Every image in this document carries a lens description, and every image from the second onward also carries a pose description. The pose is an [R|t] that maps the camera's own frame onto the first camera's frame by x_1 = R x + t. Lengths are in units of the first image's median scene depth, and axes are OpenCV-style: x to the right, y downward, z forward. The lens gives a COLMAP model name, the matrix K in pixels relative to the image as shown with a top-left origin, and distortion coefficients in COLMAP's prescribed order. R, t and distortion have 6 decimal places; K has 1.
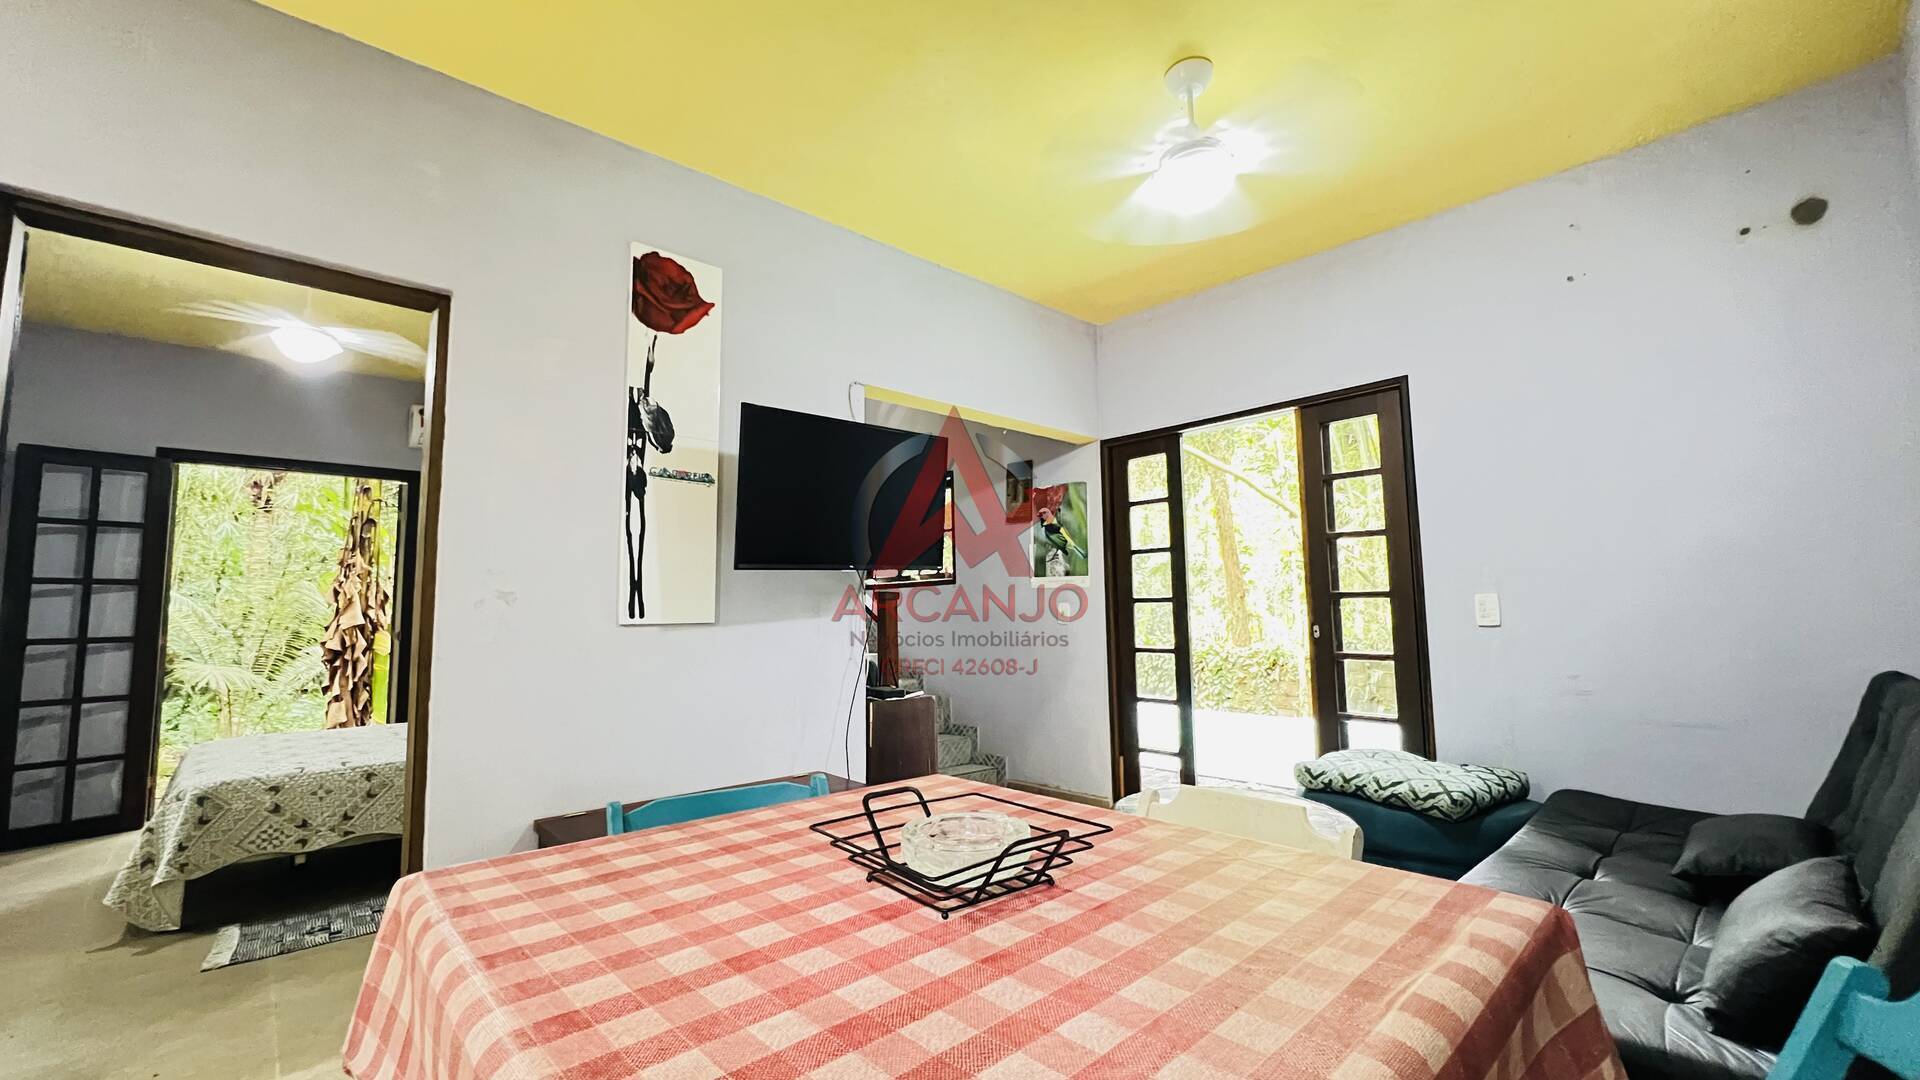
lens RADIAL K [[763.4, 0, 959.4], [0, 763.4, 540.6], [0, 0, 1]] dist [-0.003463, 0.000082]
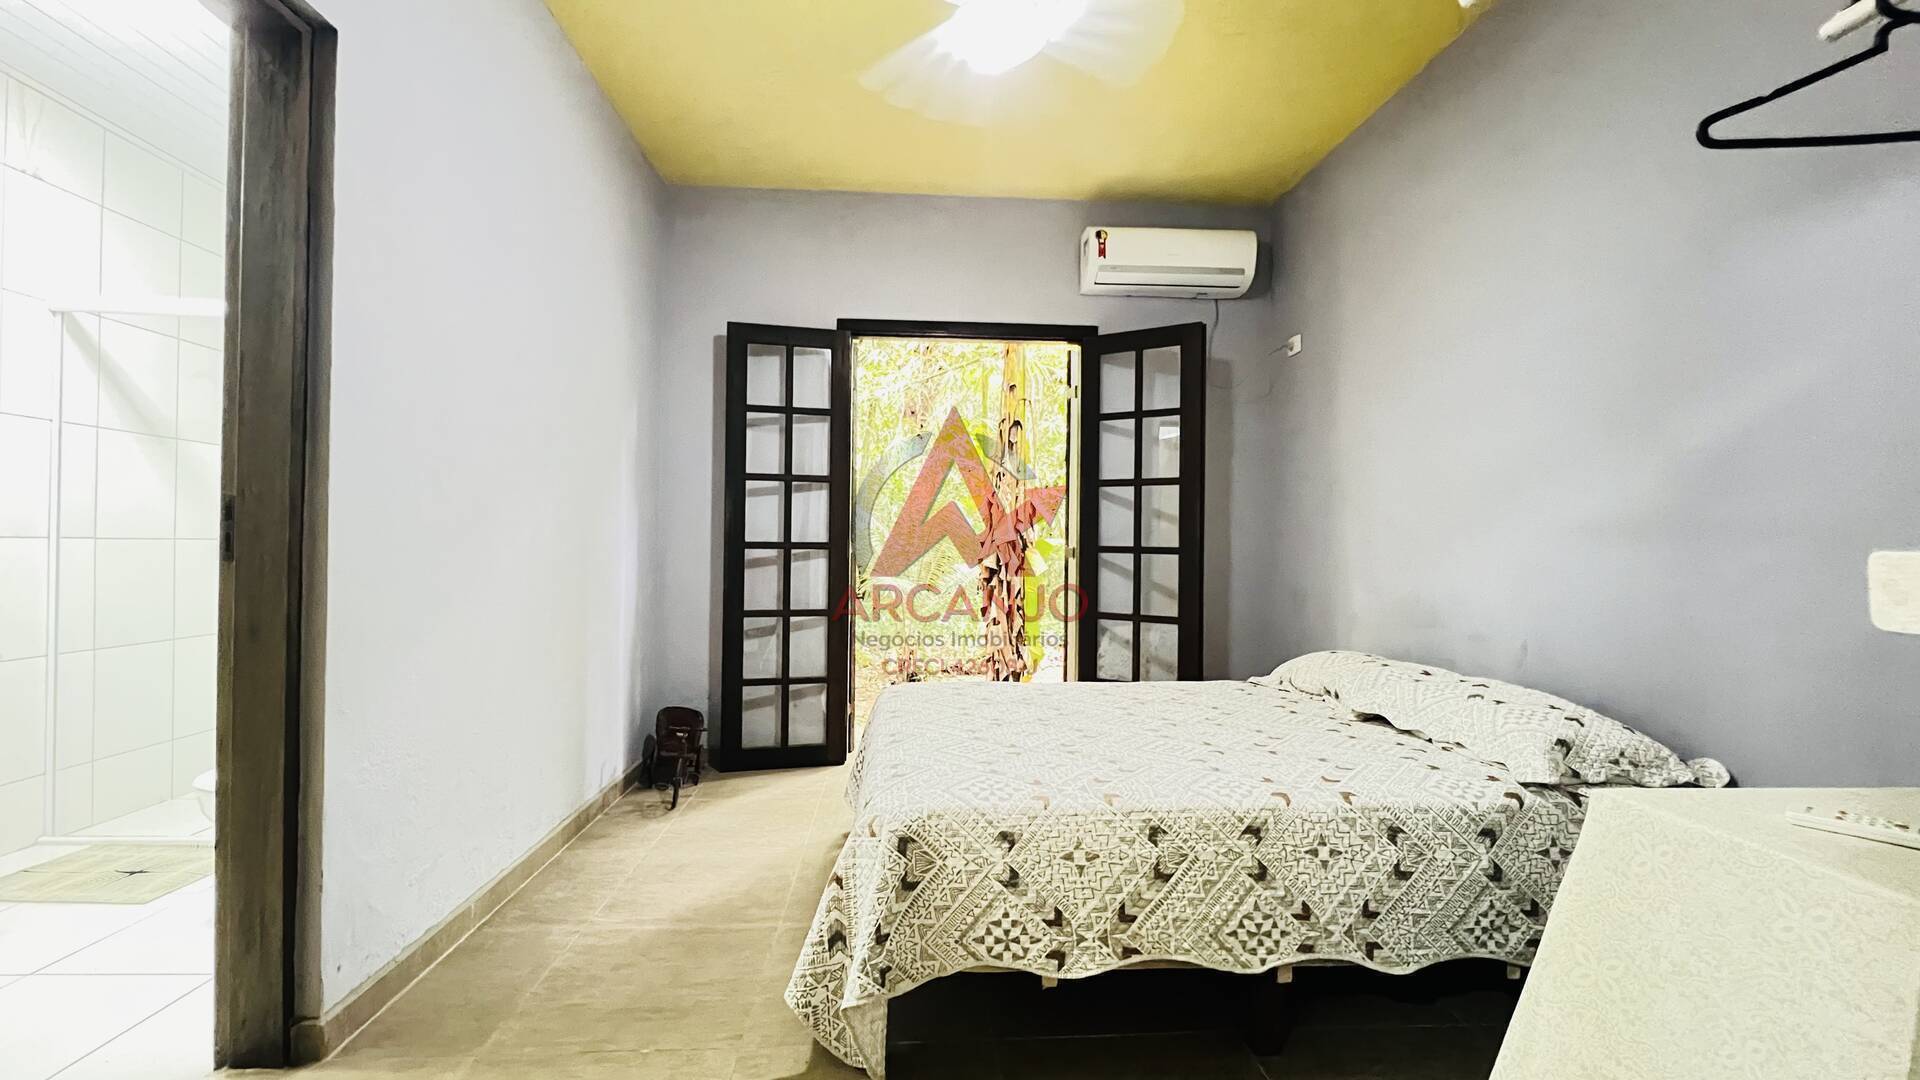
lens RADIAL K [[763.4, 0, 960.1], [0, 763.4, 540.5], [0, 0, 1]] dist [-0.003463, 0.000082]
pose [[0.778769, 0.019487, -0.627008, -0.479837], [0.035295, 0.996573, 0.074811, 0.071946], [0.626317, -0.080391, 0.775412, 0.474357]]
